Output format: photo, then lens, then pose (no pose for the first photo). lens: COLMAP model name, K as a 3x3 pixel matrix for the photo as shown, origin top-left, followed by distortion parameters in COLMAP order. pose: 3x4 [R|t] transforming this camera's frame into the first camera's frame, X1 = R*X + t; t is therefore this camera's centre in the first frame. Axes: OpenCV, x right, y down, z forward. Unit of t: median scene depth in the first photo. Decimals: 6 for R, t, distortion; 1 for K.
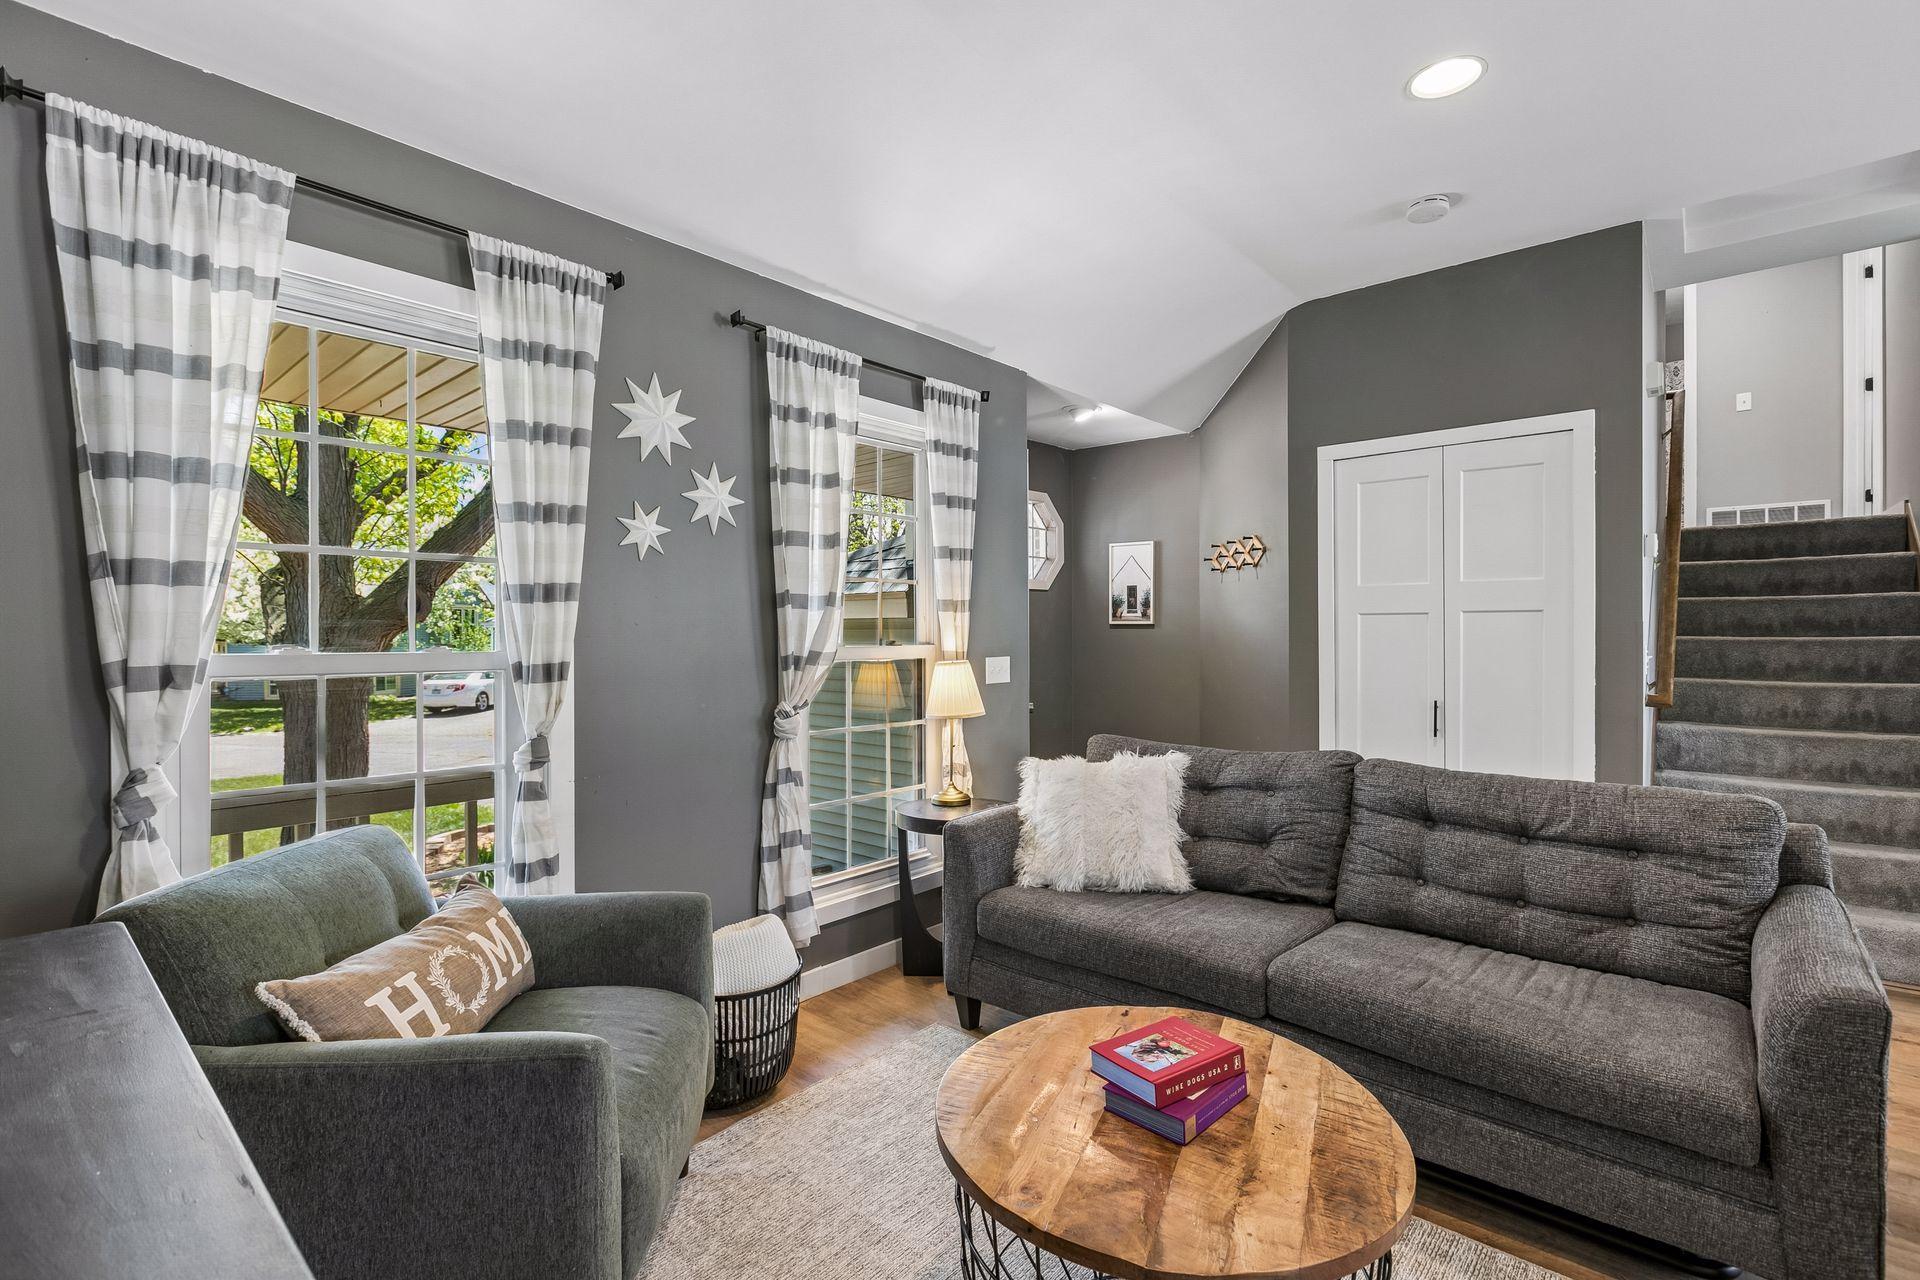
lens RADIAL K [[884.0, 0, 947.9], [0, 884.0, 640.6], [0, 0, 1]] dist [-0.000123, -0.003029]
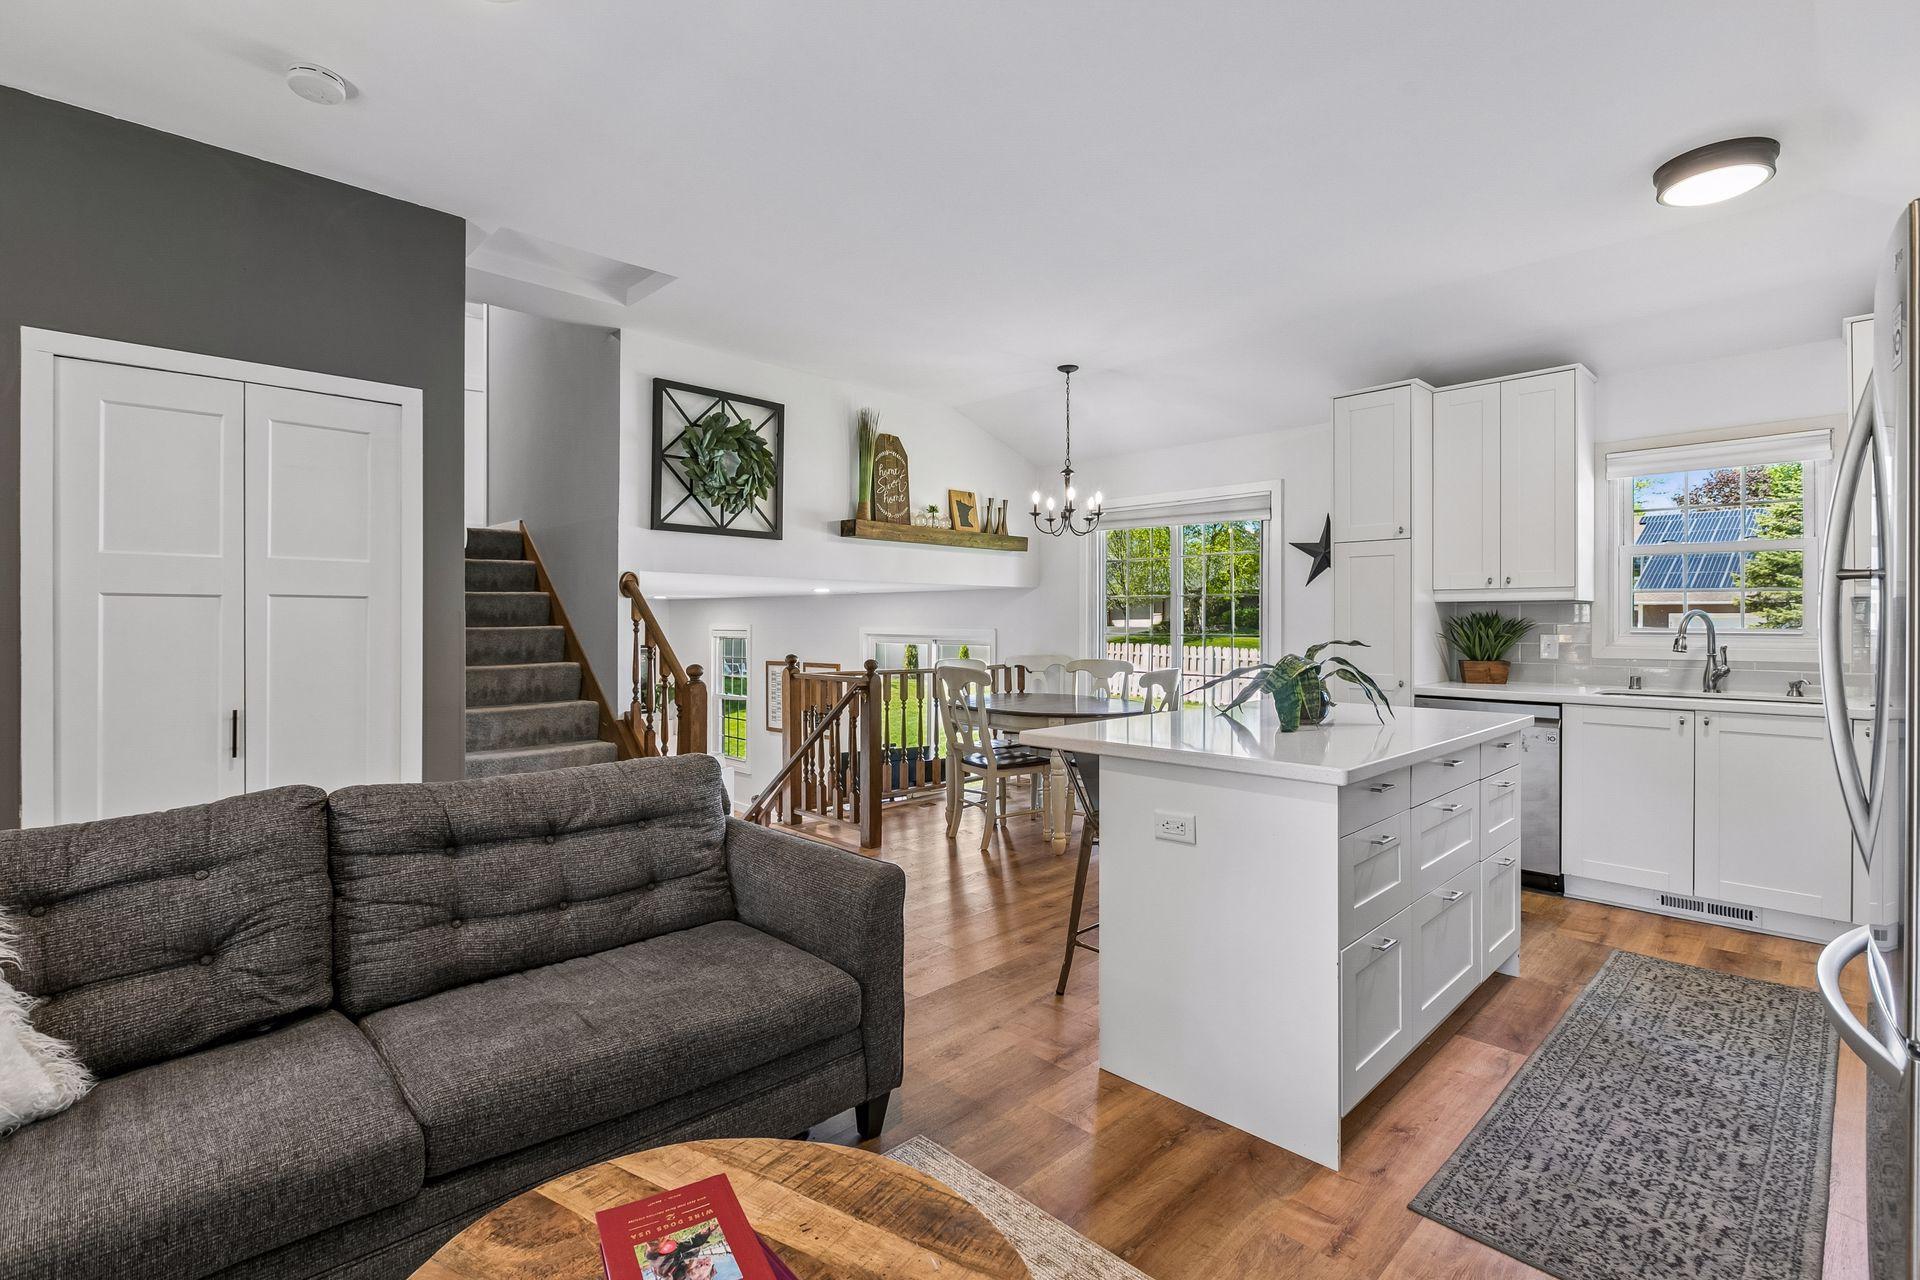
lens RADIAL K [[884.0, 0, 950.5], [0, 884.0, 625.0], [0, 0, 1]] dist [-0.000123, -0.003029]
pose [[0.076971, 0.001769, 0.997032, -0.250419], [0.010361, 0.999943, -0.002574, 0.003578], [-0.996980, 0.010528, 0.076948, 0.482766]]
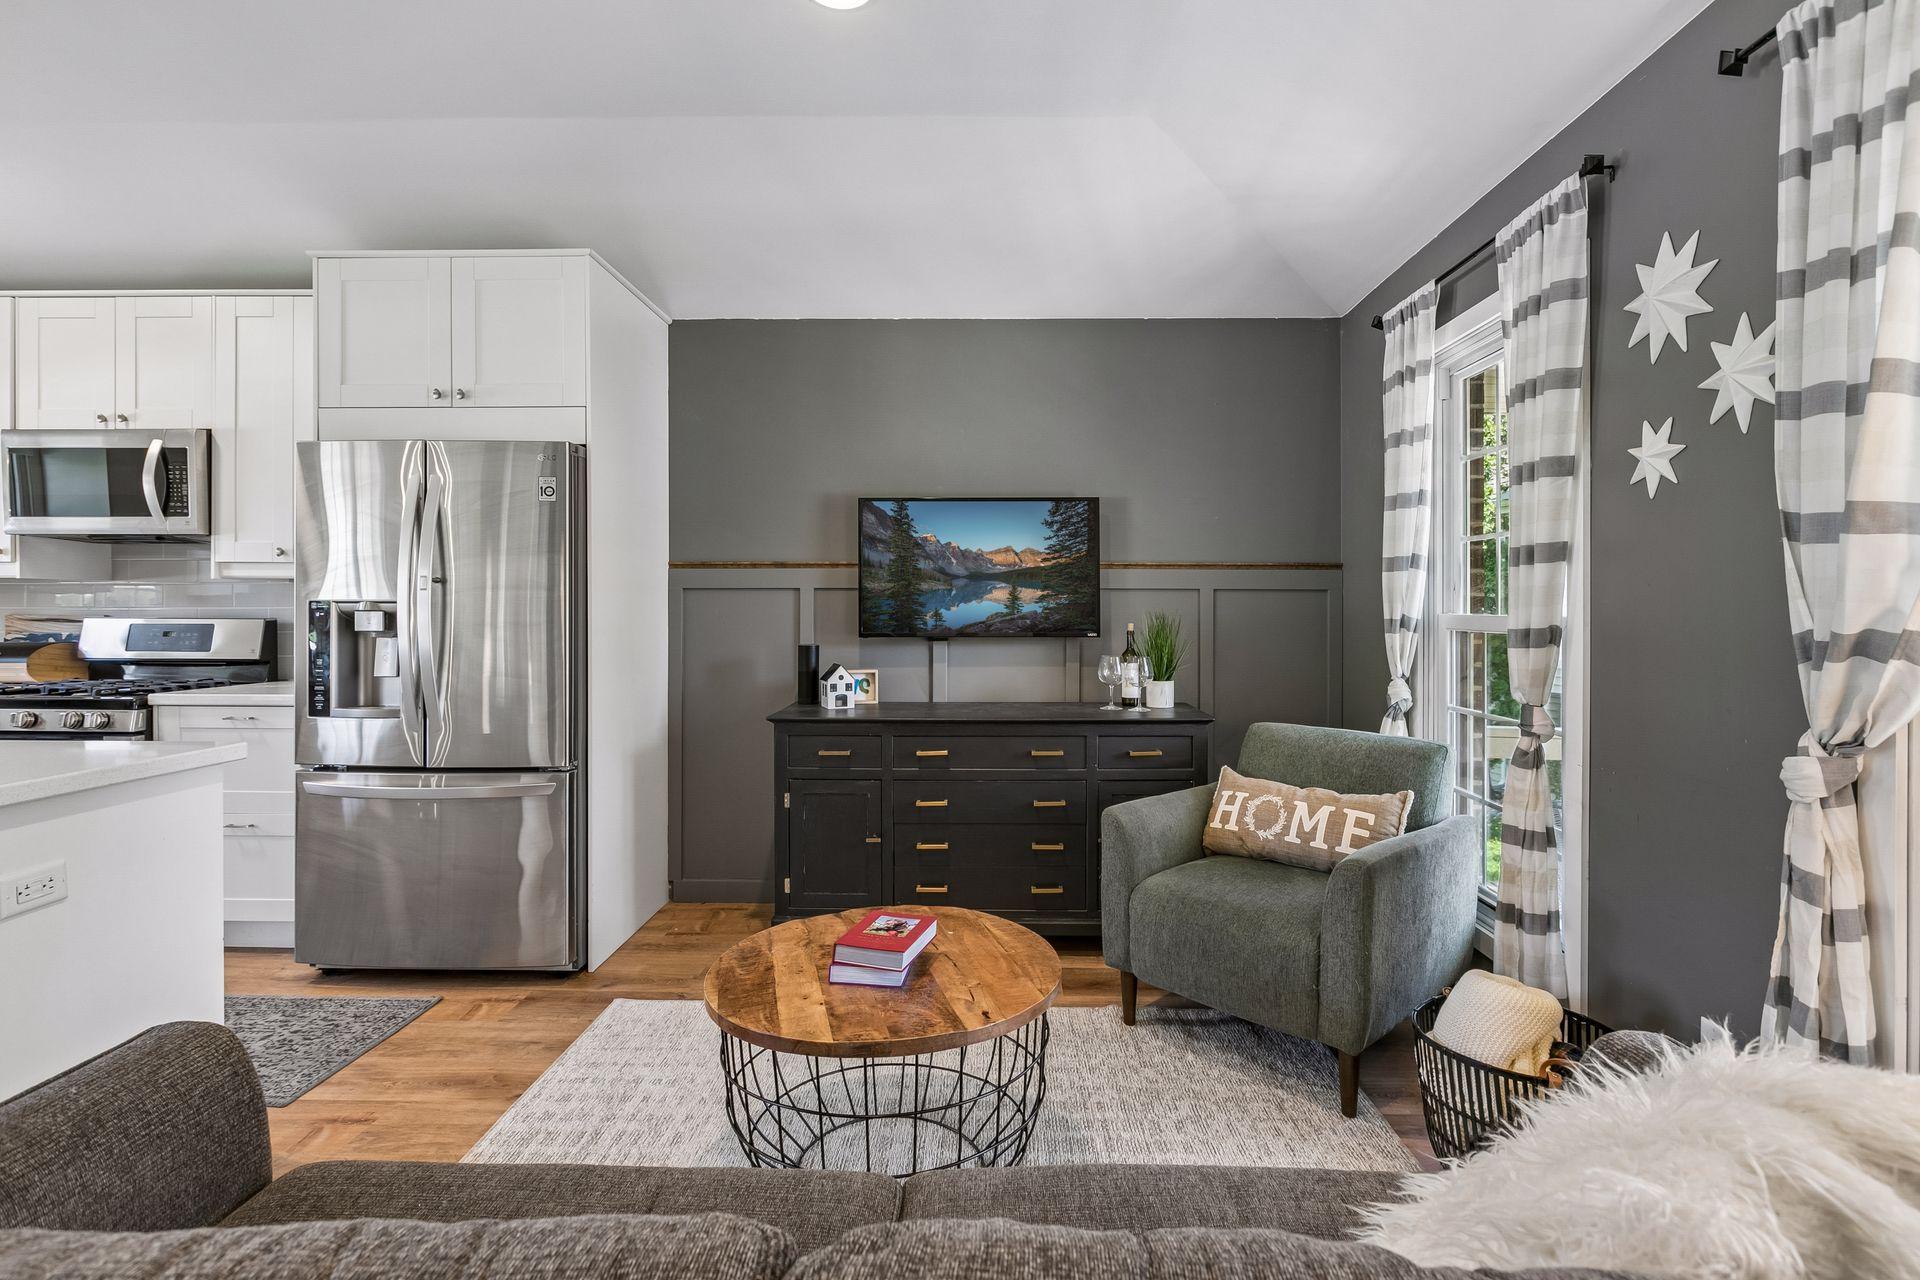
lens RADIAL K [[884.0, 0, 969.2], [0, 884.0, 622.3], [0, 0, 1]] dist [-0.000123, -0.003029]
pose [[-0.771054, 0.010151, -0.636689, 0.611605], [-0.004484, 0.999762, 0.021370, 0.000027], [0.636754, 0.019332, -0.770824, 1.307128]]
